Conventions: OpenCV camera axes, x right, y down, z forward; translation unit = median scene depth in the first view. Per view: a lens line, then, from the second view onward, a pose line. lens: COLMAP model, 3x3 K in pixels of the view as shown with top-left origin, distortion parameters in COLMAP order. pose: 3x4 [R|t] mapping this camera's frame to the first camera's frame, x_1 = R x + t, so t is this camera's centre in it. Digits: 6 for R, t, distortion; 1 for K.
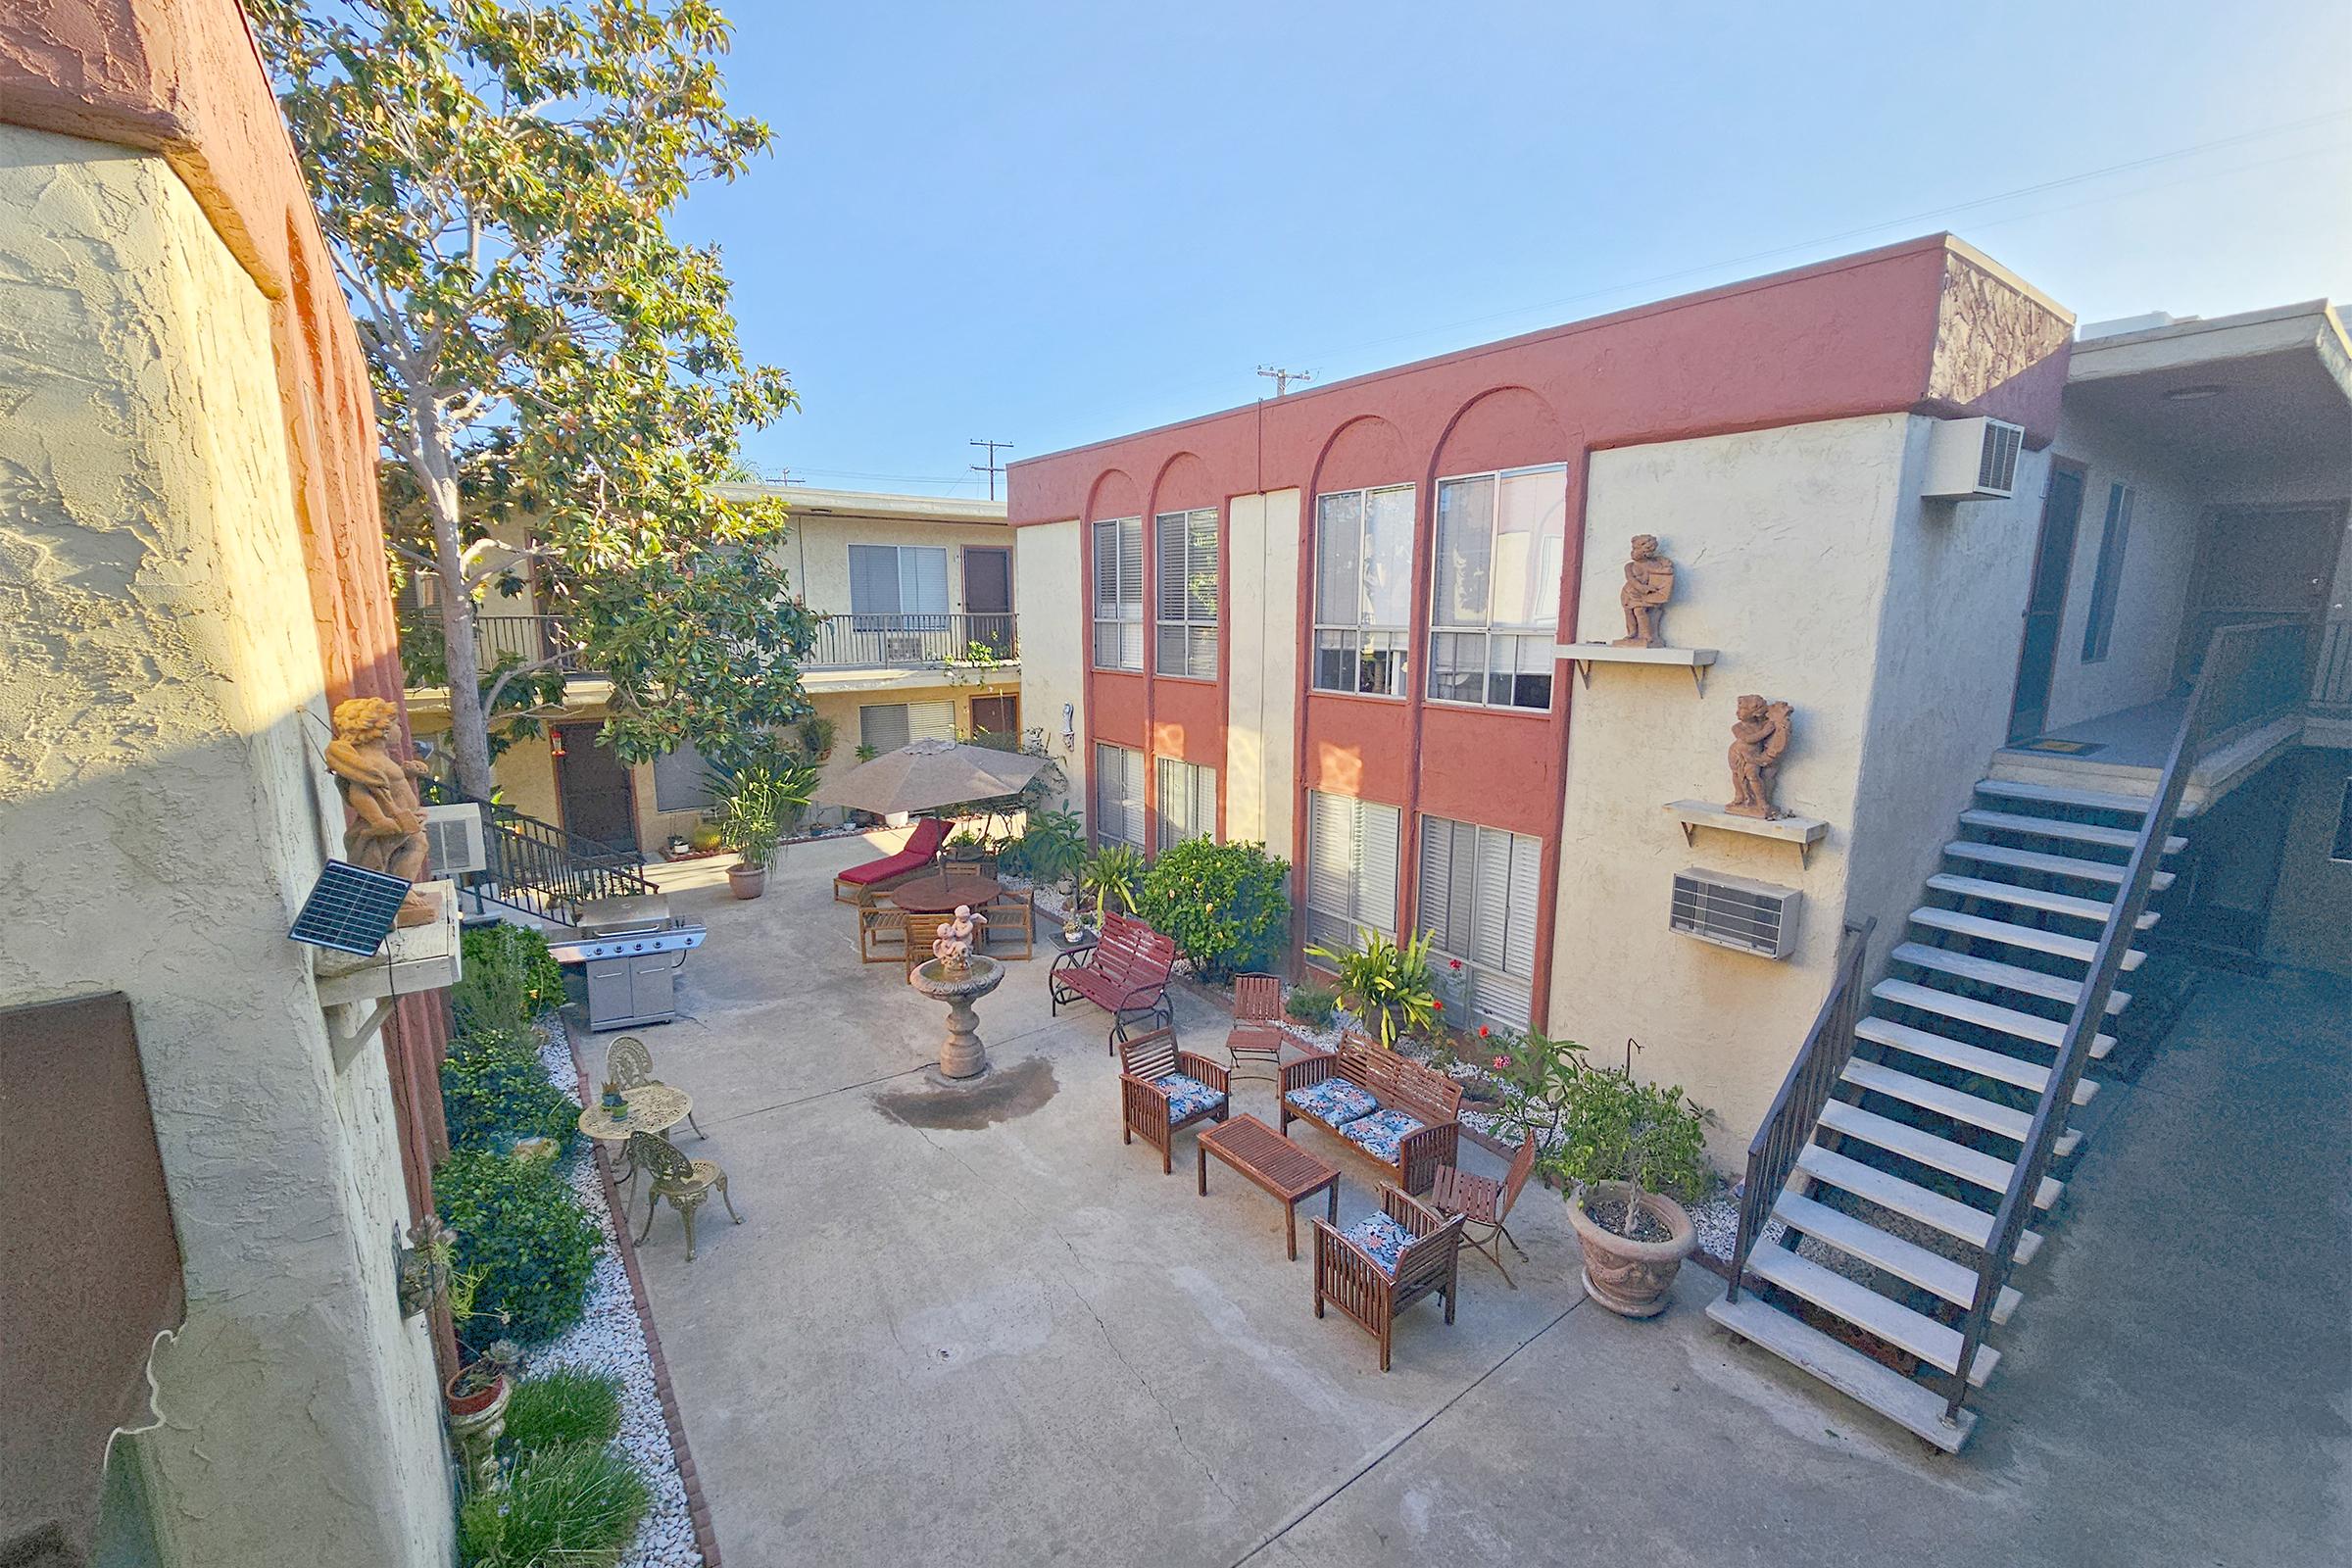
lens RADIAL K [[962.4, 0, 1175.5], [0, 962.4, 791.6], [0, 0, 1]] dist [-0.001923, -0.001604]
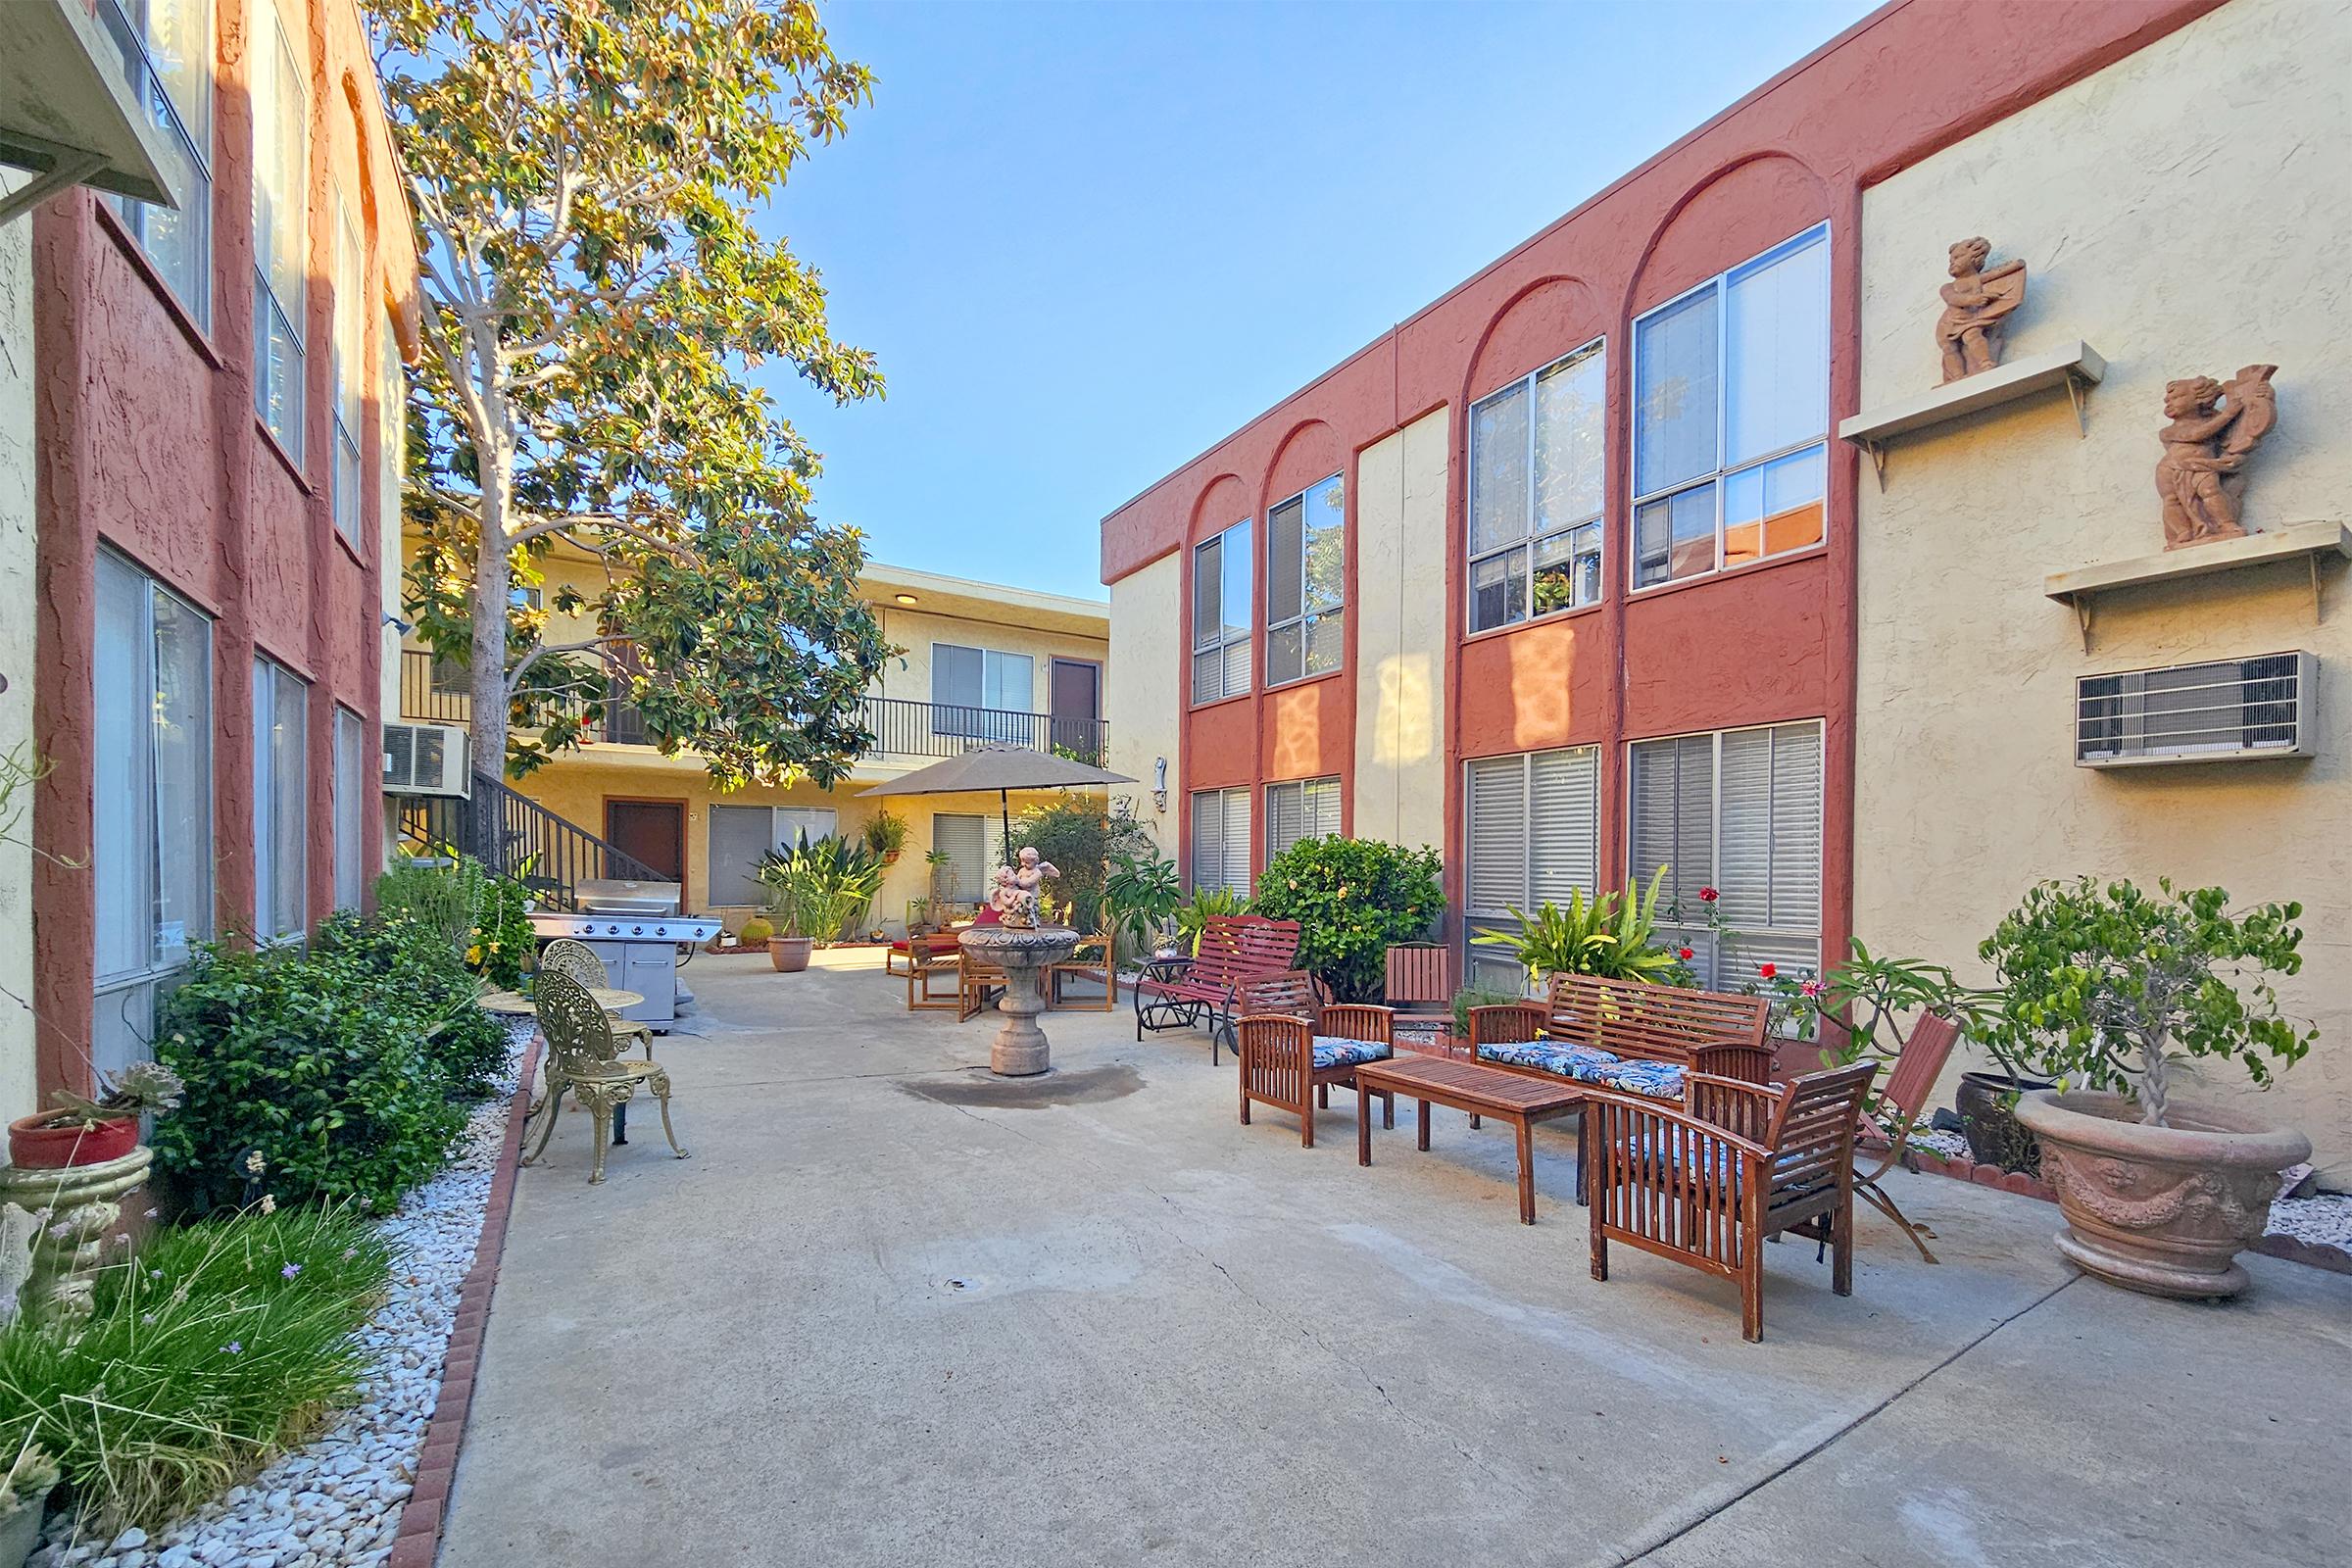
lens RADIAL K [[962.4, 0, 1176.6], [0, 962.4, 889.0], [0, 0, 1]] dist [-0.001923, -0.001604]
pose [[0.996677, 0.009172, -0.080938, -0.044957], [-0.022772, 0.985396, -0.168747, 0.318149], [0.078208, 0.170030, 0.982331, 0.283684]]
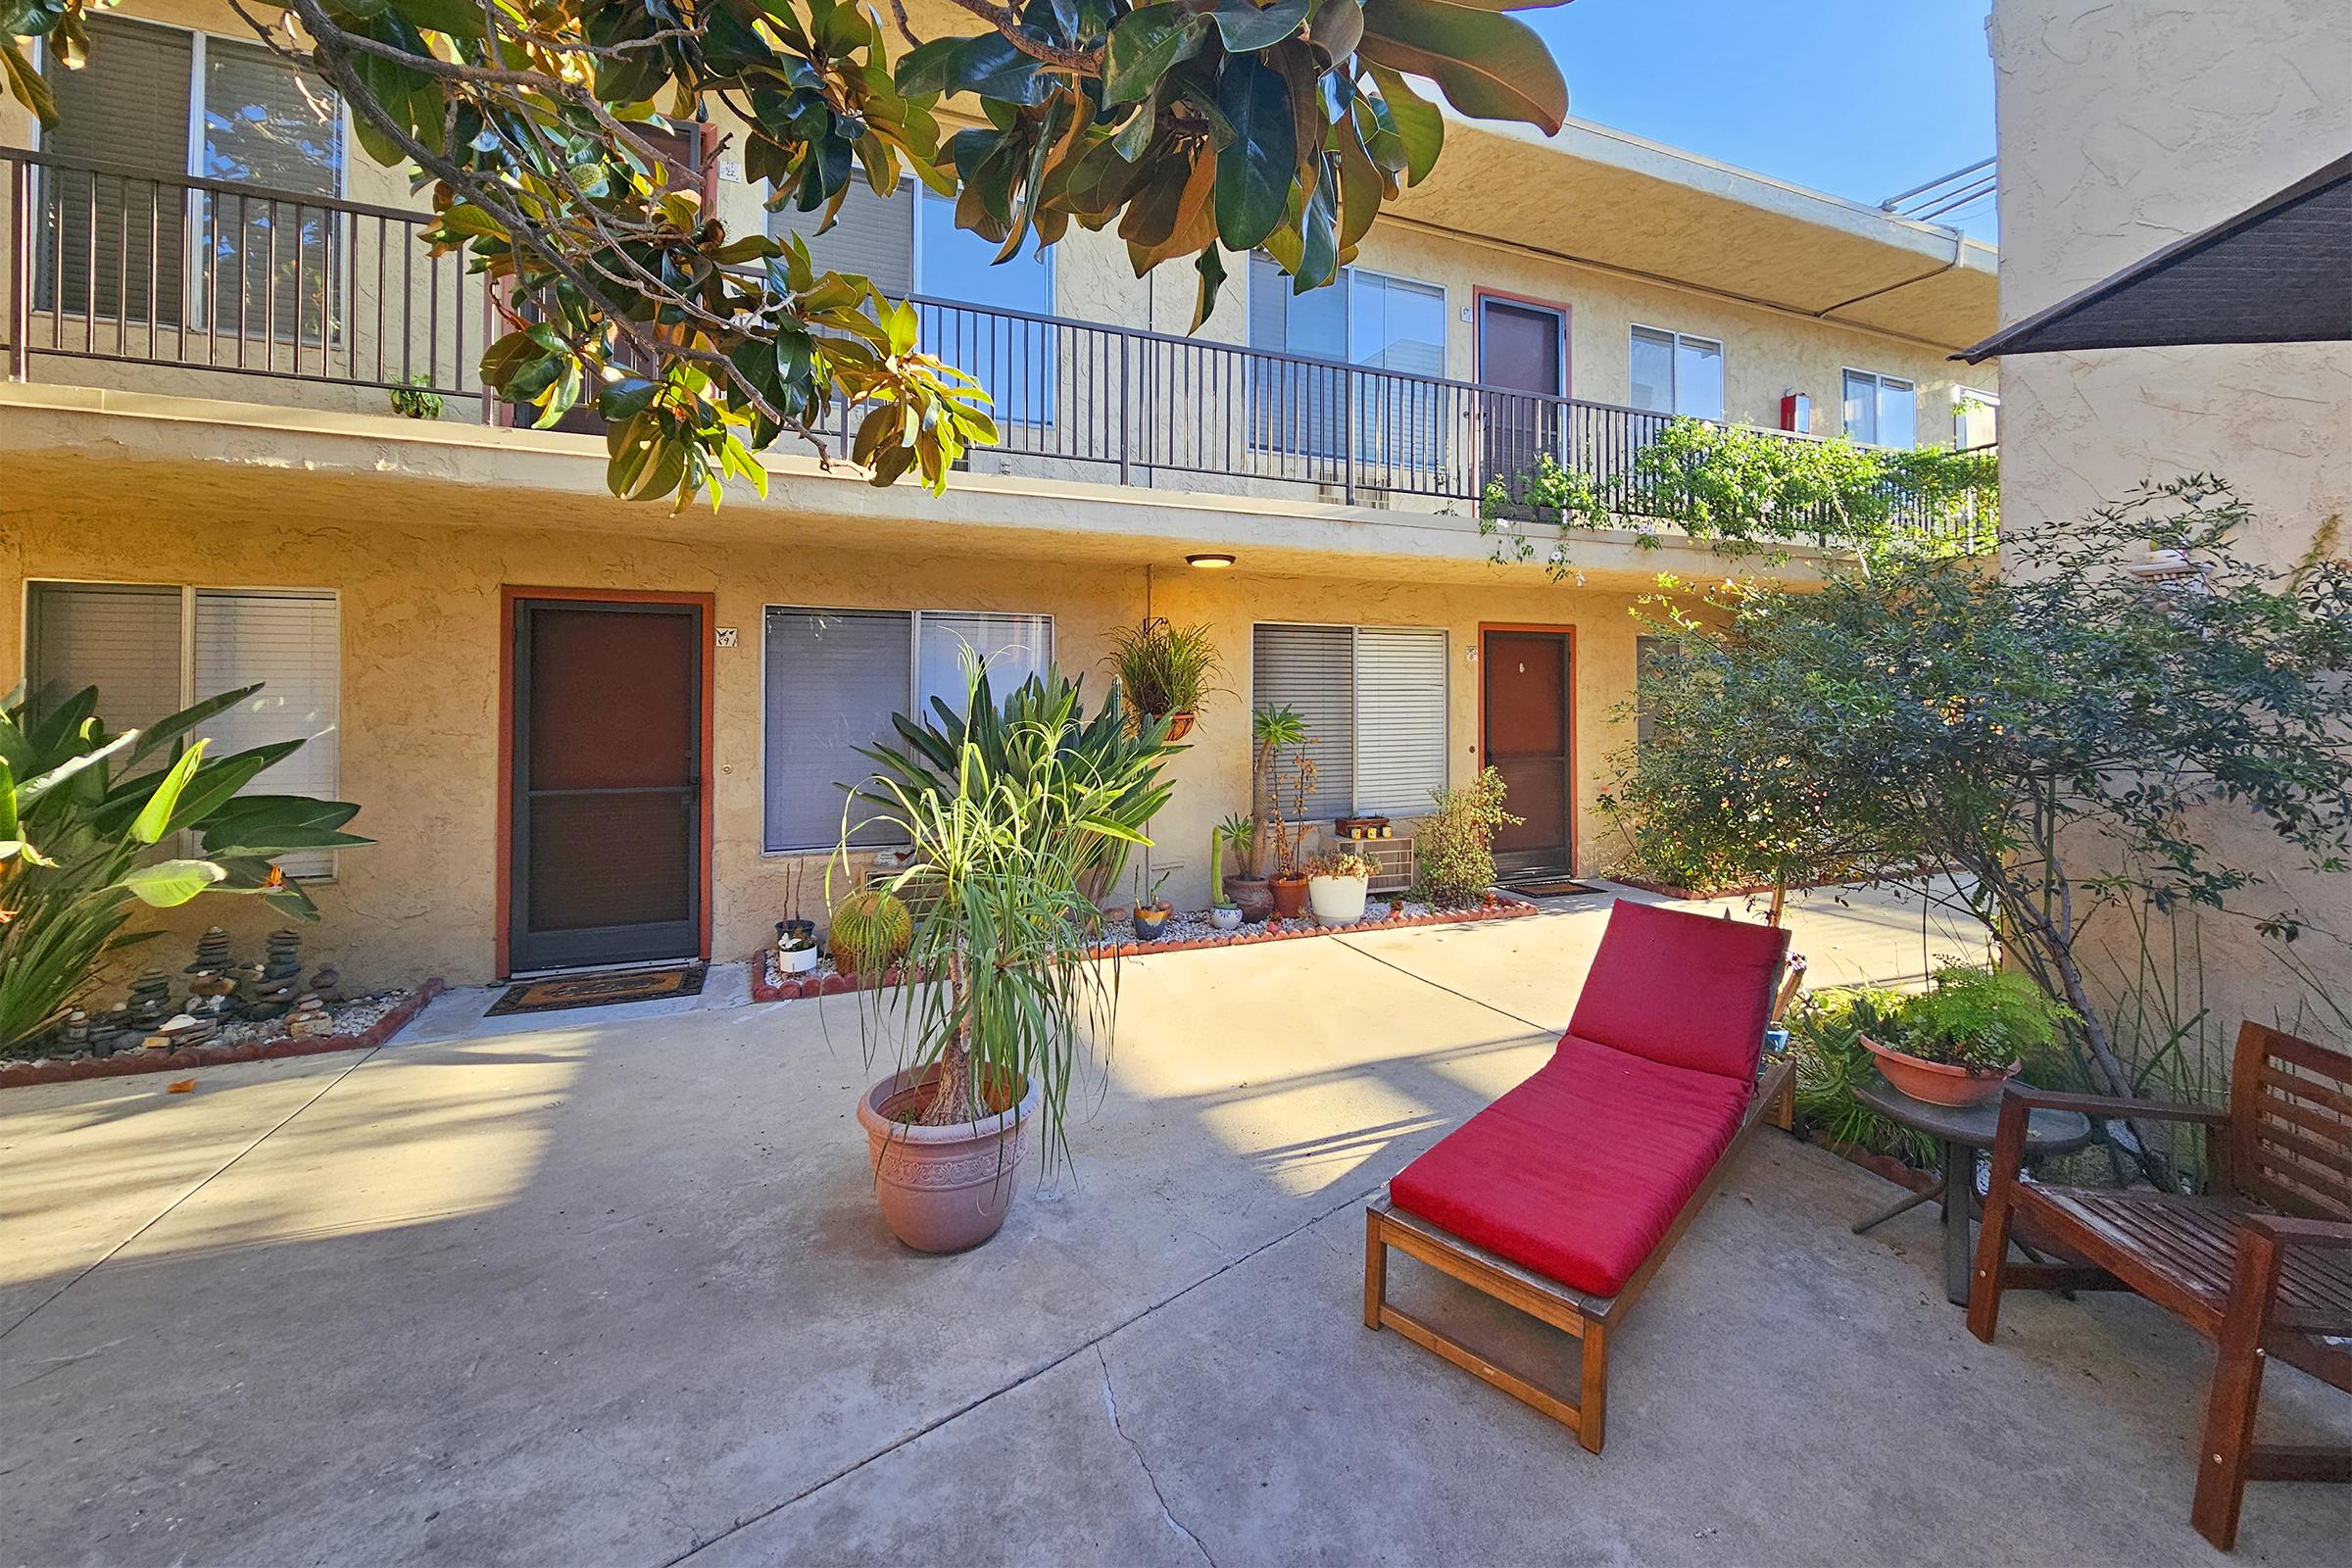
lens RADIAL K [[962.4, 0, 1177.6], [0, 962.4, 694.2], [0, 0, 1]] dist [-0.001923, -0.001604]
pose [[0.972537, -0.002746, -0.232733, -0.621013], [-0.042464, 0.981054, -0.189023, 0.051868], [0.228843, 0.193714, 0.953995, 1.416208]]
